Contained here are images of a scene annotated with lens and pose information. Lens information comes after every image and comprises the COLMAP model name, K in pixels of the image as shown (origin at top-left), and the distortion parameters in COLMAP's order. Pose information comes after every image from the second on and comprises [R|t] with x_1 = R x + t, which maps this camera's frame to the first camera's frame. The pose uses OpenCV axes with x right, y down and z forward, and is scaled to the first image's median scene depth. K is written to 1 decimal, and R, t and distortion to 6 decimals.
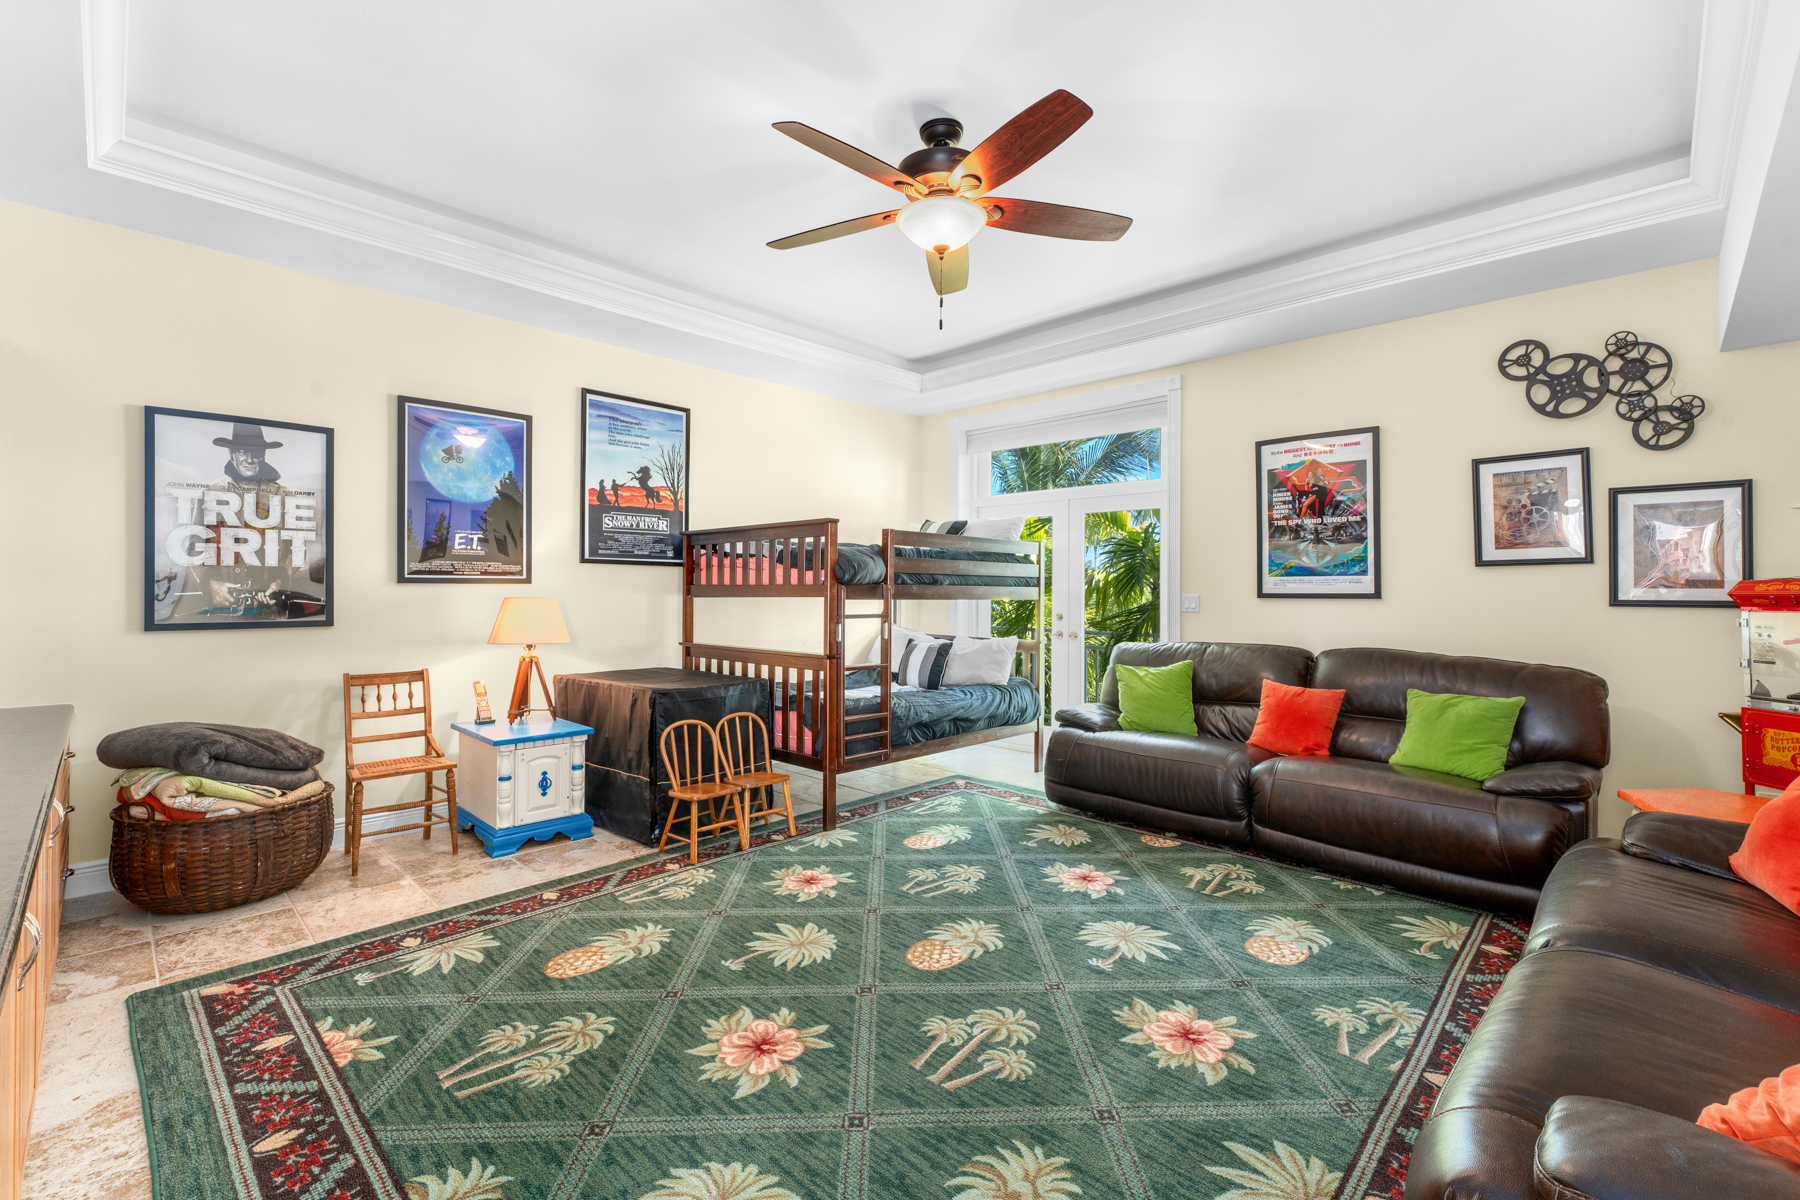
lens RADIAL K [[772.9, 0, 898.7], [0, 772.9, 584.1], [0, 0, 1]] dist [0.000421, -0.000133]
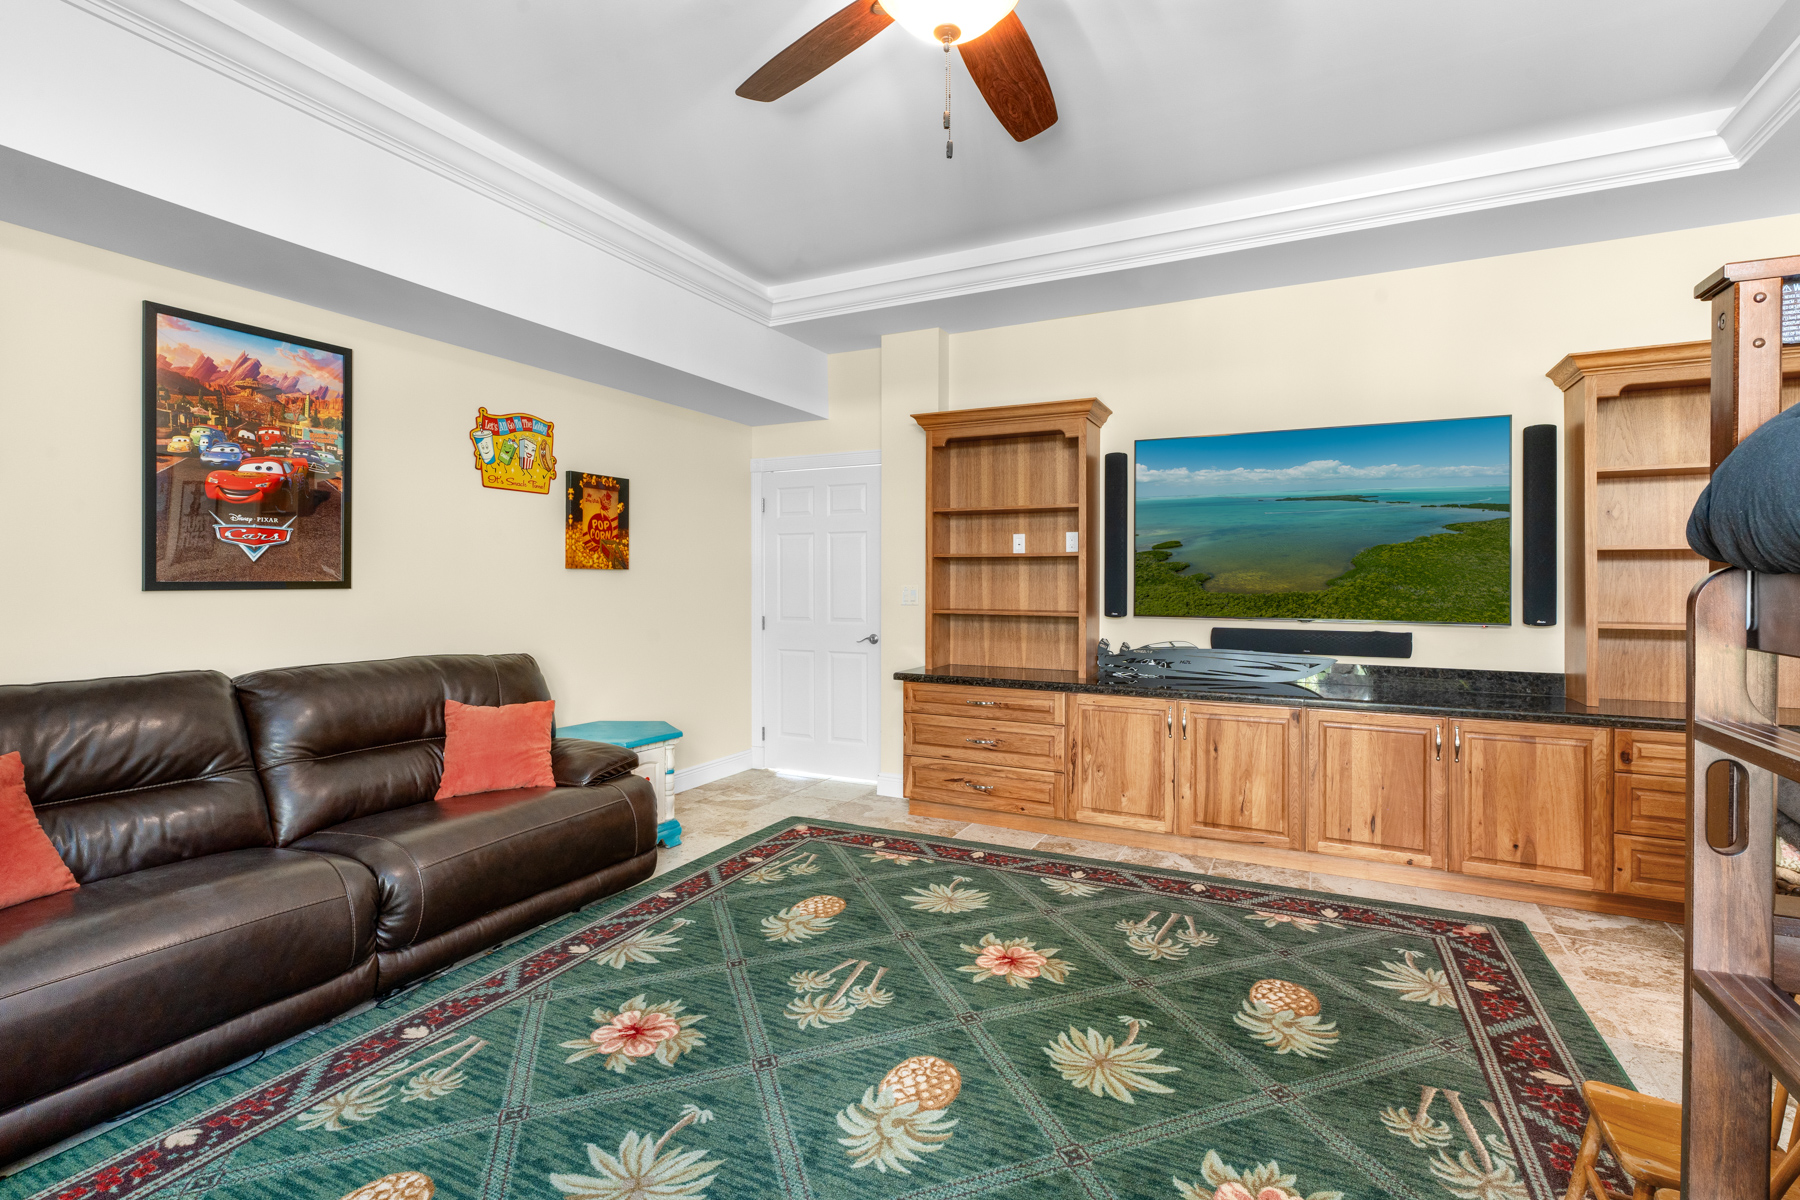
lens RADIAL K [[772.9, 0, 898.7], [0, 772.9, 584.1], [0, 0, 1]] dist [0.000421, -0.000133]
pose [[-0.948833, -0.006798, -0.315705, 0.362383], [-0.007564, 0.999971, 0.001201, 0.003008], [0.315687, 0.003527, -0.948857, 2.003943]]
